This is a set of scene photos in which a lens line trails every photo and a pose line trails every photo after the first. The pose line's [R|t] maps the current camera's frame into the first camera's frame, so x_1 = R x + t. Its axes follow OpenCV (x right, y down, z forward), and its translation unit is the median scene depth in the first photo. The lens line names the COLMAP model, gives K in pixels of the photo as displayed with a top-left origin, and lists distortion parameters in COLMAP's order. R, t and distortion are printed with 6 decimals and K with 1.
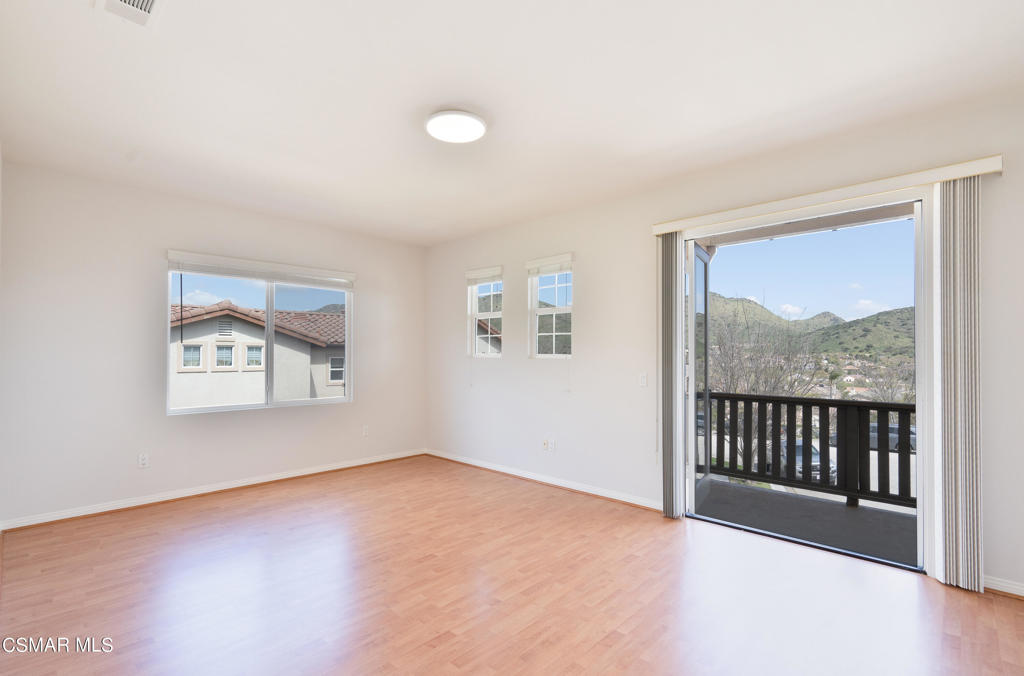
lens RADIAL K [[465.9, 0, 501.1], [0, 465.9, 351.4], [0, 0, 1]] dist [-0.009498, 0.001433]
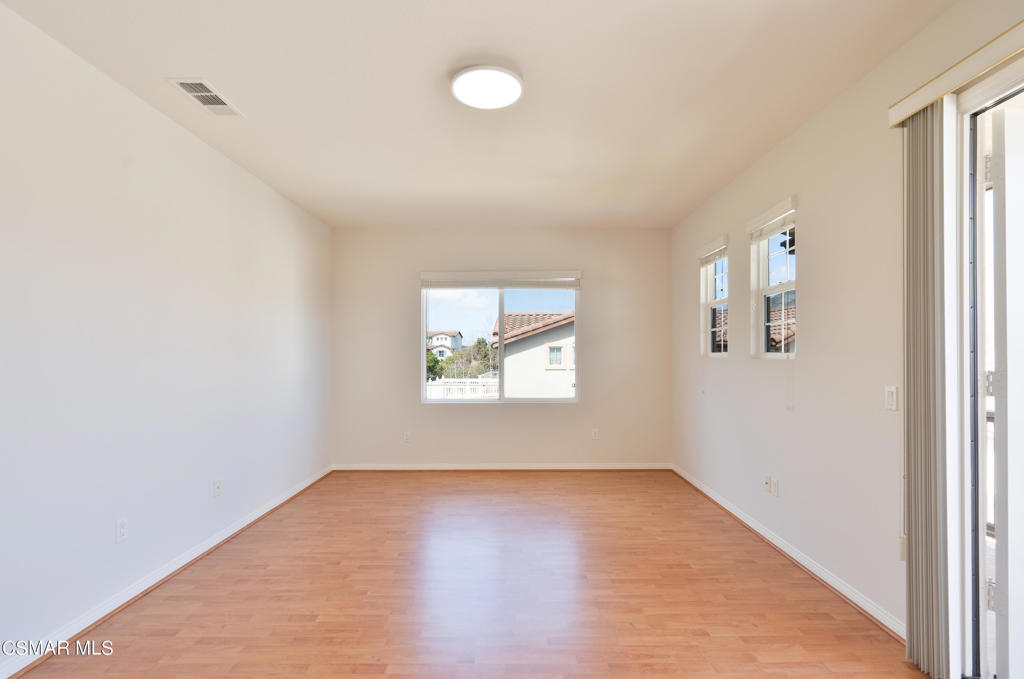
lens RADIAL K [[465.9, 0, 513.2], [0, 465.9, 348.1], [0, 0, 1]] dist [-0.009498, 0.001433]
pose [[0.700143, -0.013591, -0.713874, 0.337812], [0.008807, 0.999907, -0.010399, 0.003847], [0.713949, 0.000993, 0.700197, 0.265620]]
